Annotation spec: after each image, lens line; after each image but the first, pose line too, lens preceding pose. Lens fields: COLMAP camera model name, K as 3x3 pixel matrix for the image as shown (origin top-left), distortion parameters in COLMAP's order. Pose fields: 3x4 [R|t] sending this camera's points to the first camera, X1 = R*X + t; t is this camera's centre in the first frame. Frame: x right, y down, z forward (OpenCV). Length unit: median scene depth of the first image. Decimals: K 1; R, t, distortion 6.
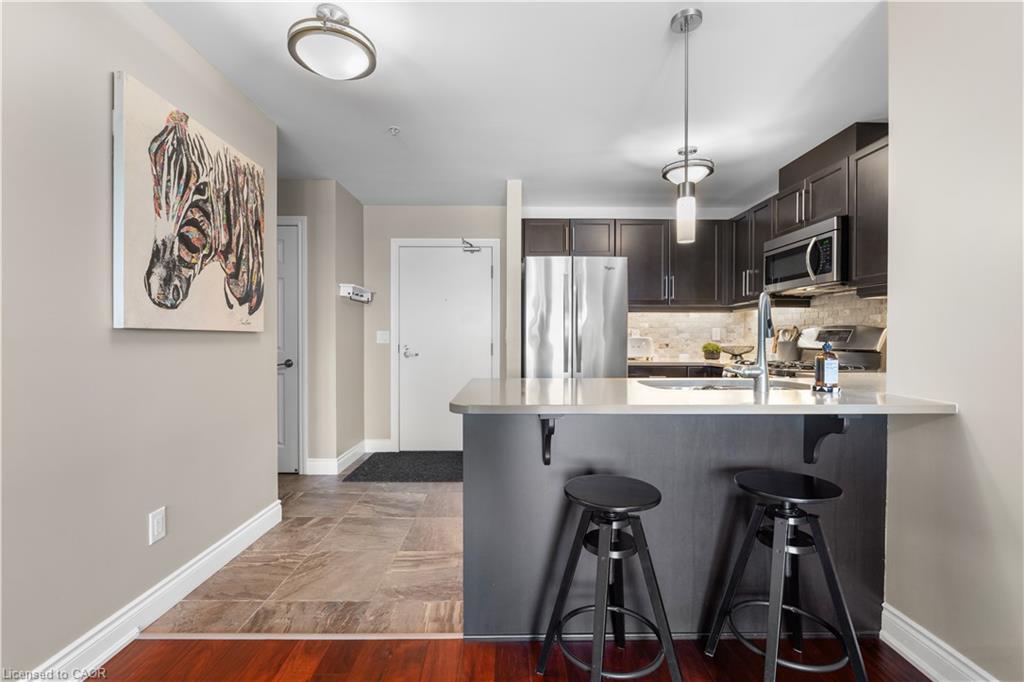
lens RADIAL K [[467.5, 0, 512.0], [0, 467.5, 341.0], [0, 0, 1]] dist [-0.002312, -0.000198]
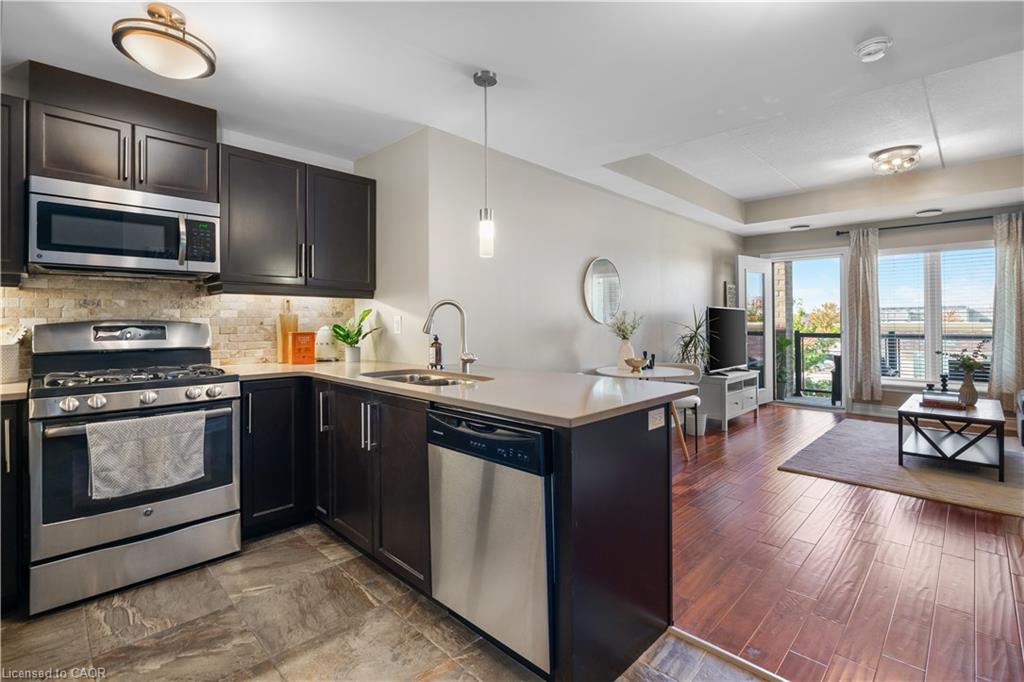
lens RADIAL K [[470.5, 0, 514.5], [0, 470.5, 318.6], [0, 0, 1]] dist [0.000285, -0.000200]
pose [[-0.707235, -0.000032, 0.706979, -0.366607], [0.006906, 0.999952, 0.006954, -0.040633], [-0.706945, 0.009801, -0.707200, 1.213973]]
